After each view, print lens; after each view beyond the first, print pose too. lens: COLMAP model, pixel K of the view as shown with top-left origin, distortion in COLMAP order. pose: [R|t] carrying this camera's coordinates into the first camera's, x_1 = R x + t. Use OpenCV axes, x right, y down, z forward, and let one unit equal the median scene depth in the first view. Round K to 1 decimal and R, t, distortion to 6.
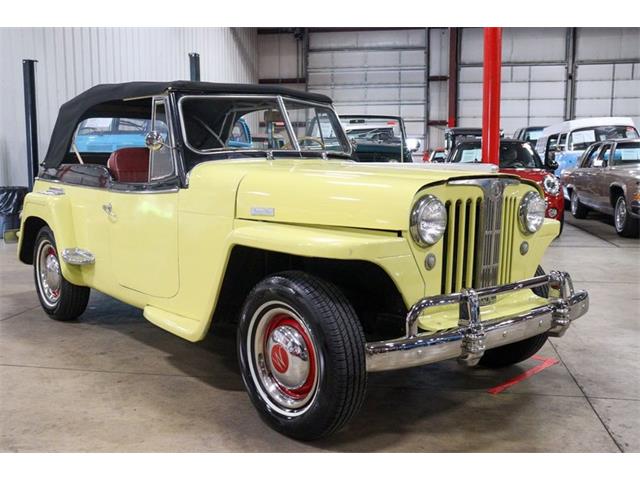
lens RADIAL K [[653.1, 0, 319.3], [0, 653.1, 238.2], [0, 0, 1]] dist [-0.003349, 0.000000]
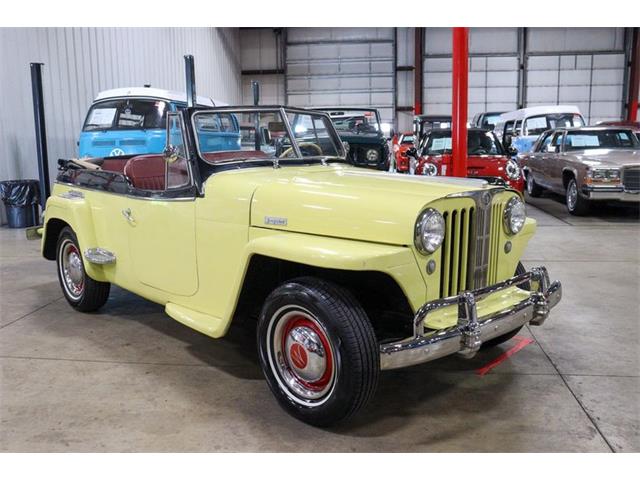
lens RADIAL K [[591.7, 0, 321.8], [0, 591.7, 237.6], [0, 0, 1]] dist [-0.049295, 0.000000]
pose [[0.998839, -0.022373, 0.042656, -0.041825], [0.020409, 0.998737, 0.045917, -0.045034], [-0.043630, -0.044993, 0.998034, -0.002327]]
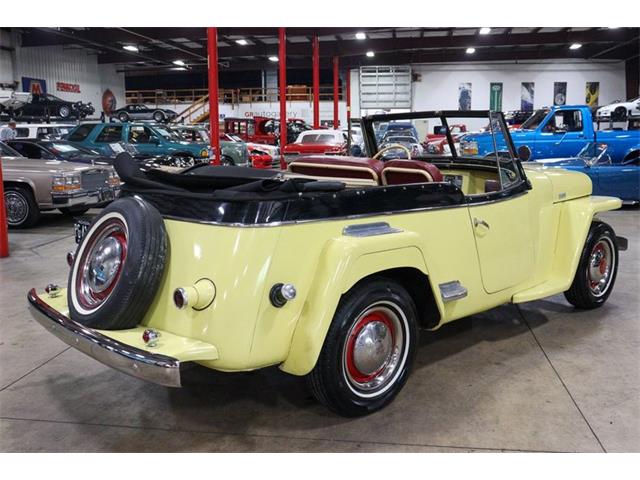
lens RADIAL K [[626.1, 0, 324.1], [0, 626.1, 234.5], [0, 0, 1]] dist [-0.021421, 0.000000]
pose [[-0.032031, -0.159538, 0.986672, -1.278238], [0.133466, 0.977655, 0.162413, -0.219252], [-0.990536, 0.136890, -0.010022, 1.278327]]
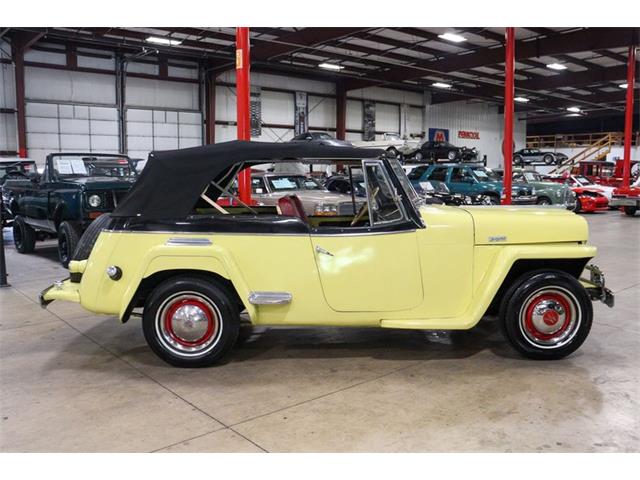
lens RADIAL K [[565.8, 0, 319.6], [0, 565.8, 242.0], [0, 0, 1]] dist [-0.093119, 0.019539]
pose [[0.632346, -0.092857, 0.769101, -1.149923], [0.100083, 0.994263, 0.037755, -0.103951], [-0.768194, 0.053100, 0.638011, 0.352517]]
